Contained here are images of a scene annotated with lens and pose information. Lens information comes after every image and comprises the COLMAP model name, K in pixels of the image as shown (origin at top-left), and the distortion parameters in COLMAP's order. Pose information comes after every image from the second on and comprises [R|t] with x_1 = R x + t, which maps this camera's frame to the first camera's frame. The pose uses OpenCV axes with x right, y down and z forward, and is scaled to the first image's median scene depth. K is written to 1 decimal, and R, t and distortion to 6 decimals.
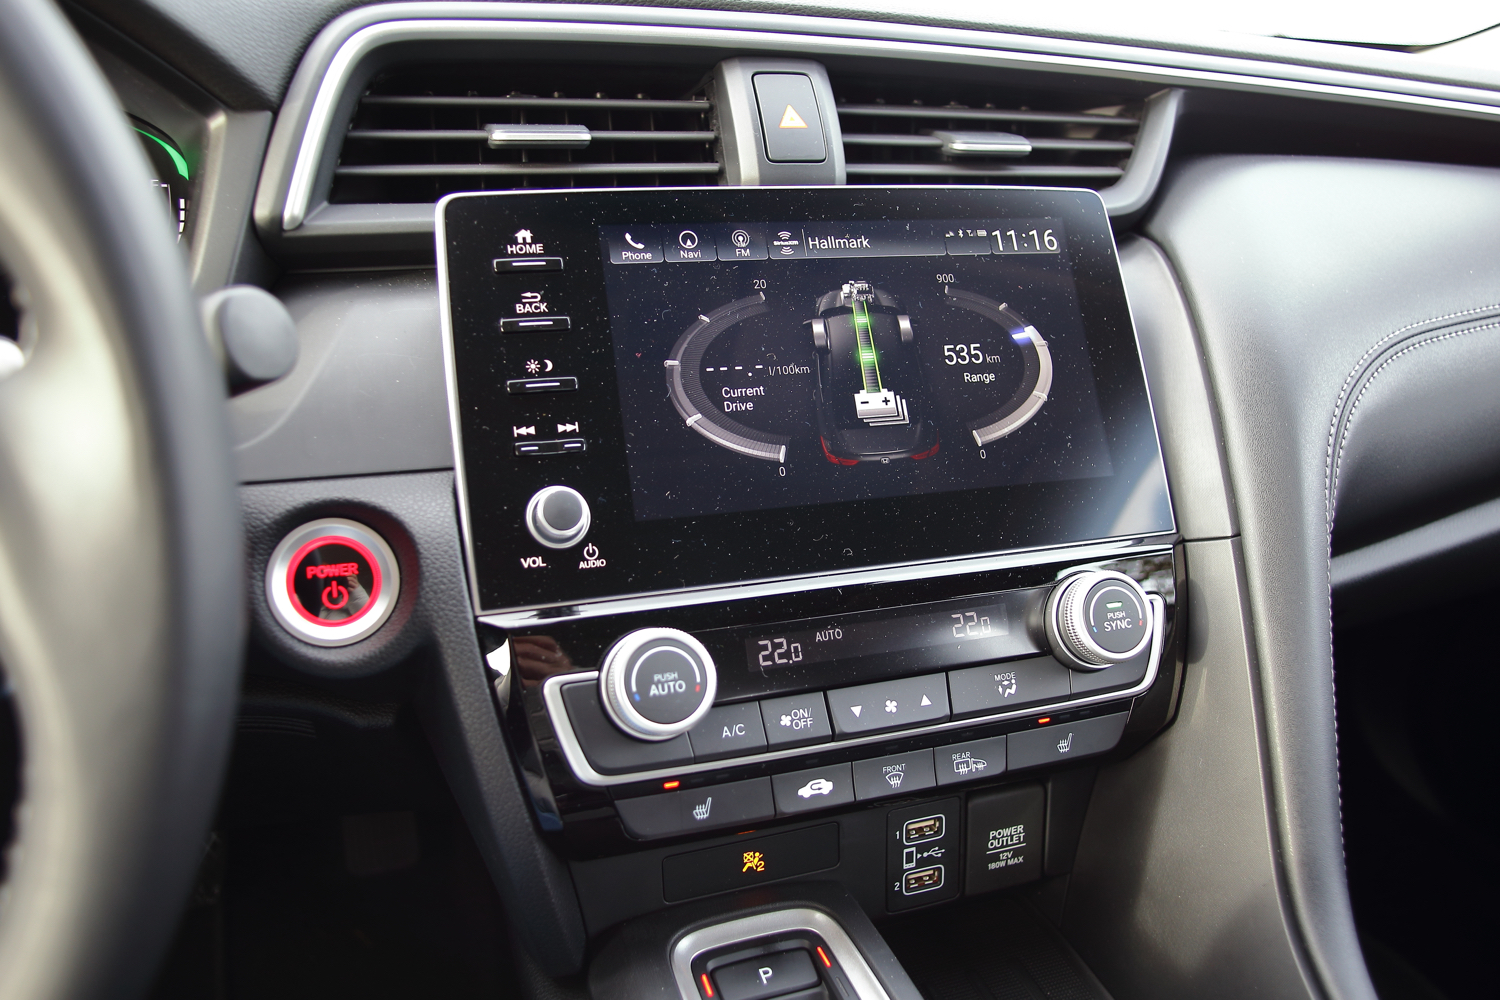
lens RADIAL K [[1185.7, 0, 755.9], [0, 1185.7, 487.5], [0, 0, 1]] dist [-0.078845, 0.003319]
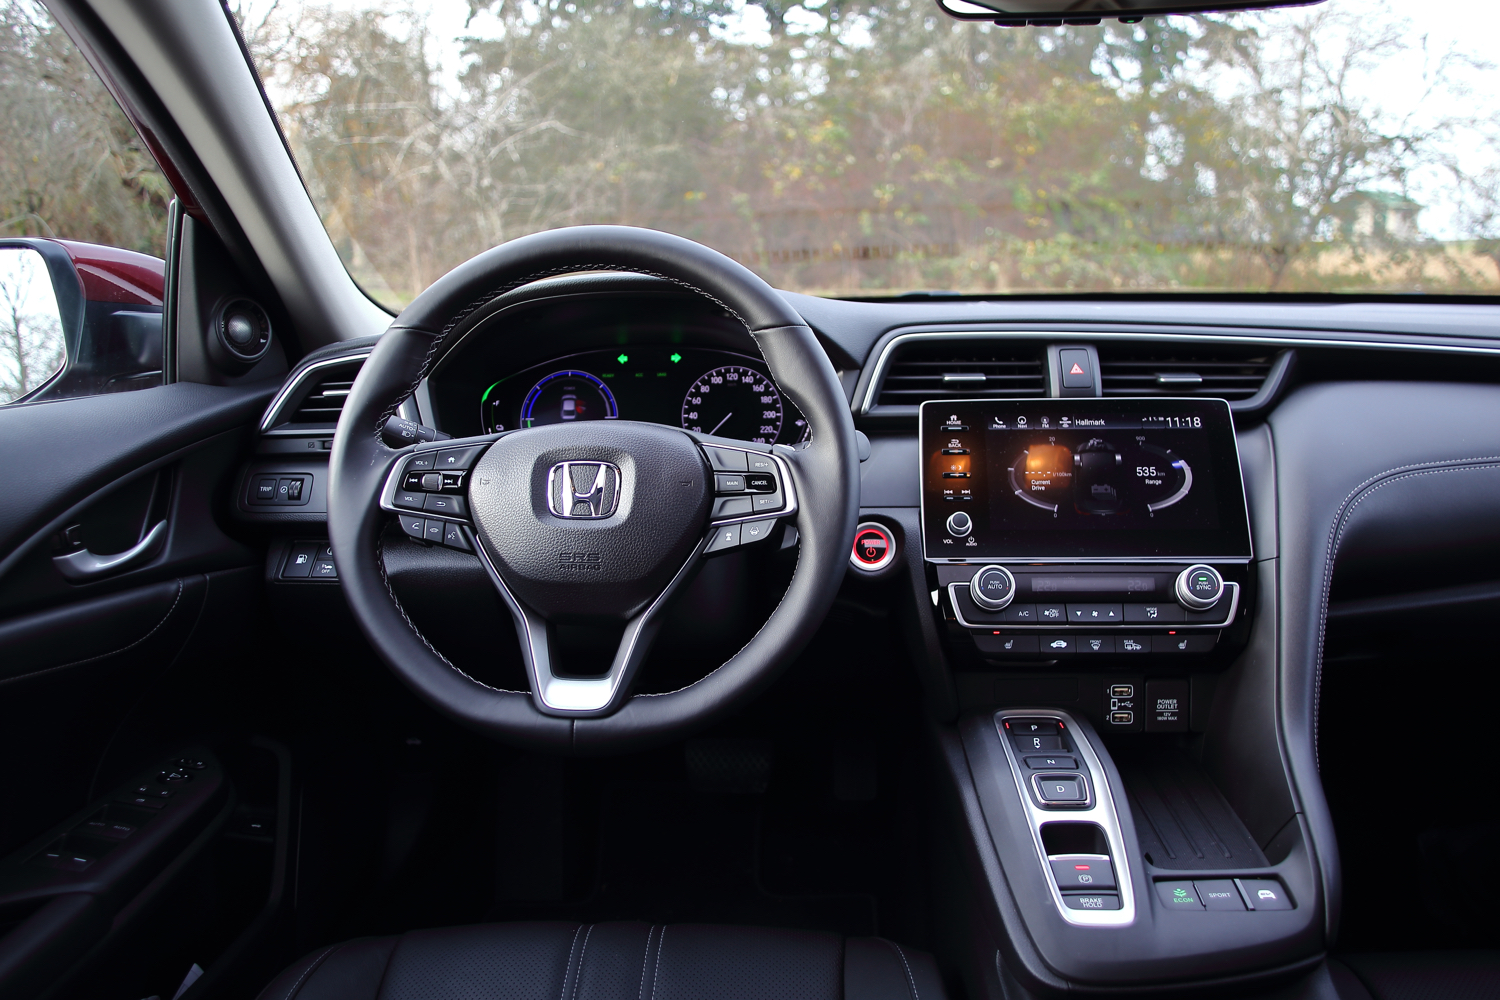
lens RADIAL K [[1129.4, 0, 754.3], [0, 1129.4, 503.4], [0, 0, 1]] dist [-0.066167, 0.000319]
pose [[0.918663, 0.028249, -0.394030, 0.334821], [-0.094041, 0.984404, -0.148678, 0.334766], [0.383685, 0.173640, 0.906992, -1.205681]]
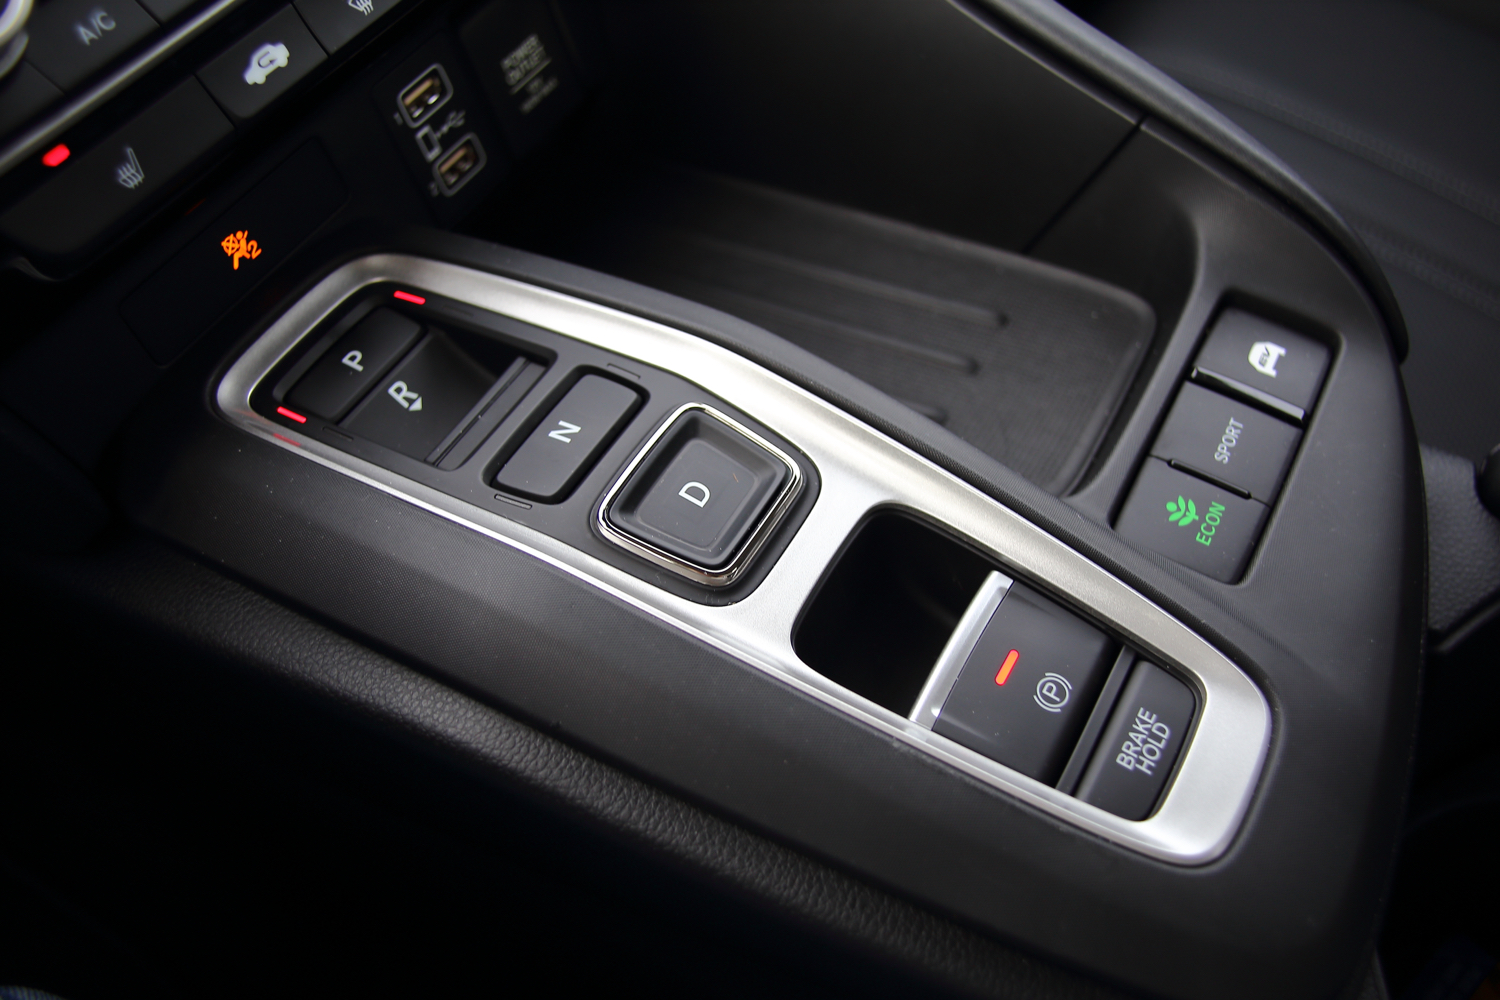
lens RADIAL K [[1408.3, 0, 749.7], [0, 1408.3, 502.0], [0, 0, 1]] dist [-0.011764, 0.000000]
pose [[0.763328, -0.570962, 0.302214, -0.103945], [0.394044, 0.782222, 0.482554, 0.160299], [-0.511918, -0.249261, 0.822076, 0.164740]]
